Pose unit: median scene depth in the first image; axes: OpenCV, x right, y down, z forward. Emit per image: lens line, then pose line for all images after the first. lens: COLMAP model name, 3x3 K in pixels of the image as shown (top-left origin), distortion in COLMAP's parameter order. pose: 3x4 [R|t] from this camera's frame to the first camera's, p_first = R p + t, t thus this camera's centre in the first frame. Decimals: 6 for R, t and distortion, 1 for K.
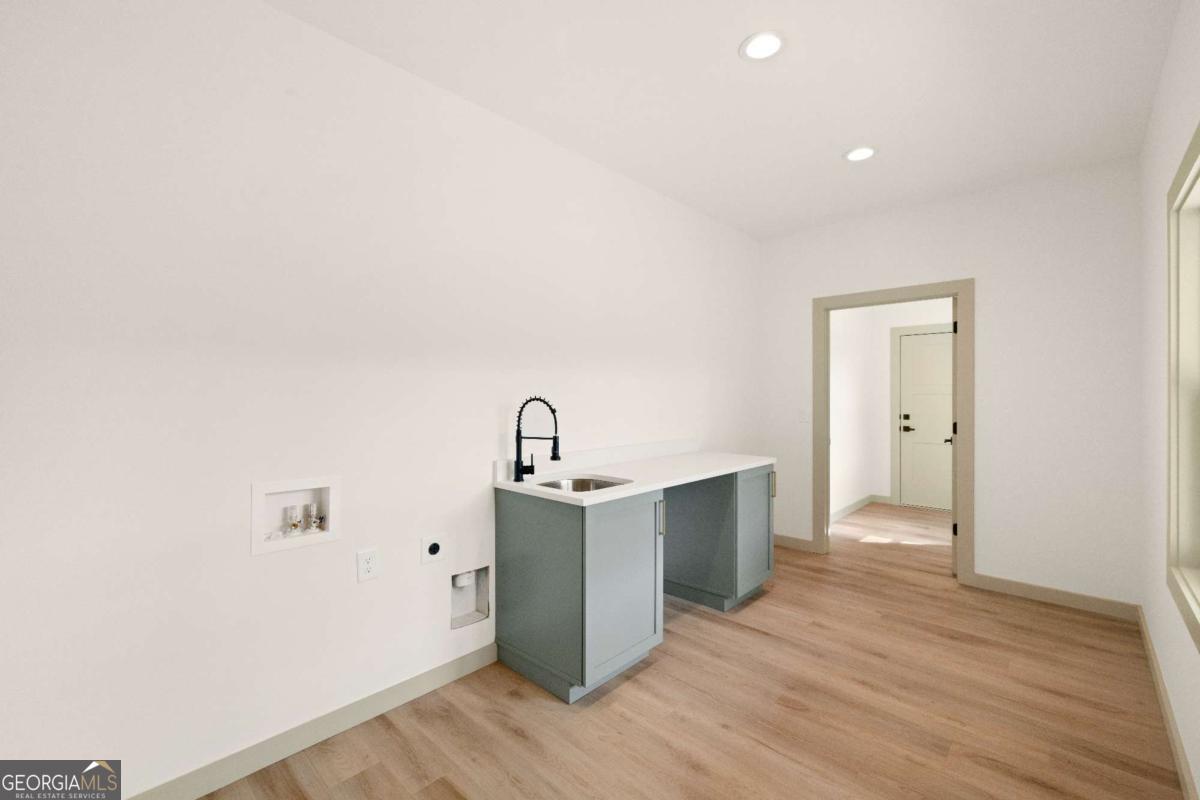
lens RADIAL K [[506.0, 0, 608.8], [0, 506.0, 401.1], [0, 0, 1]] dist [0.003223, 0.000506]
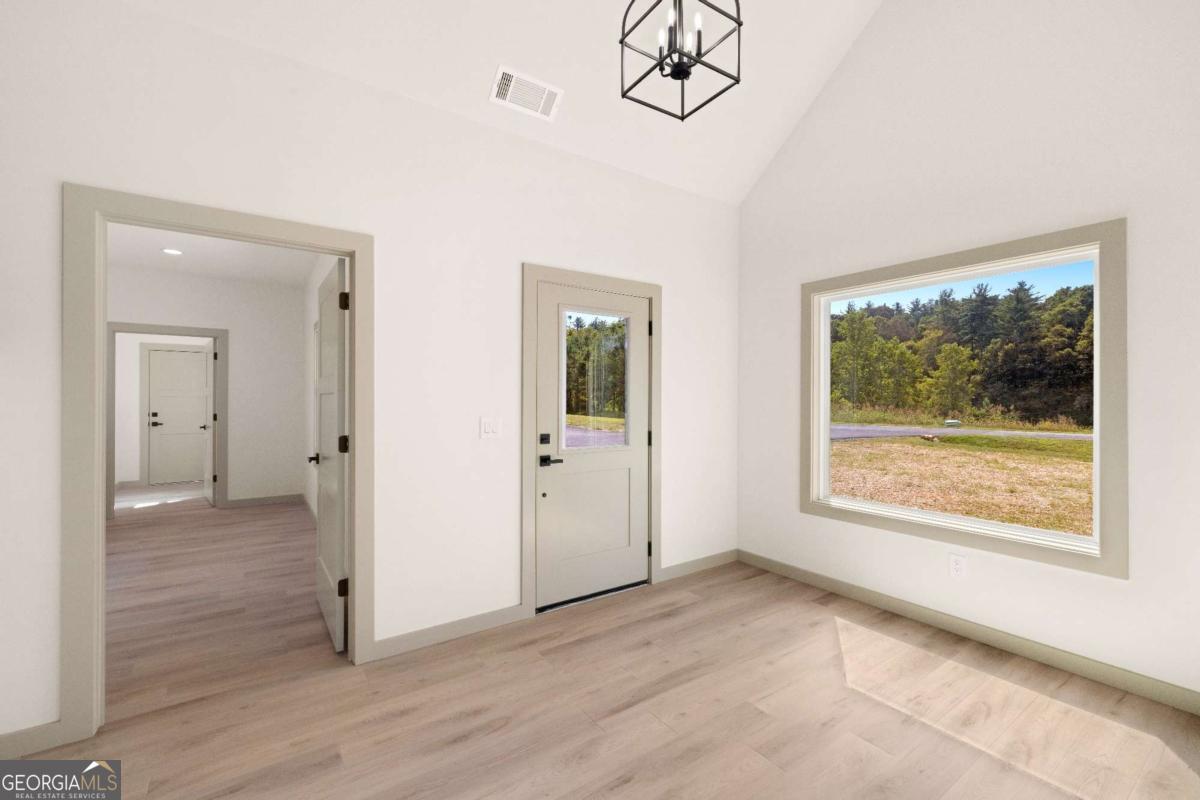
lens RADIAL K [[506.0, 0, 607.1], [0, 506.0, 401.7], [0, 0, 1]] dist [0.003223, 0.000506]
pose [[0.206539, -0.000536, 0.978438, -0.579094], [0.003557, 0.999994, -0.000203, 0.004597], [-0.978432, 0.003523, 0.206539, -0.506293]]
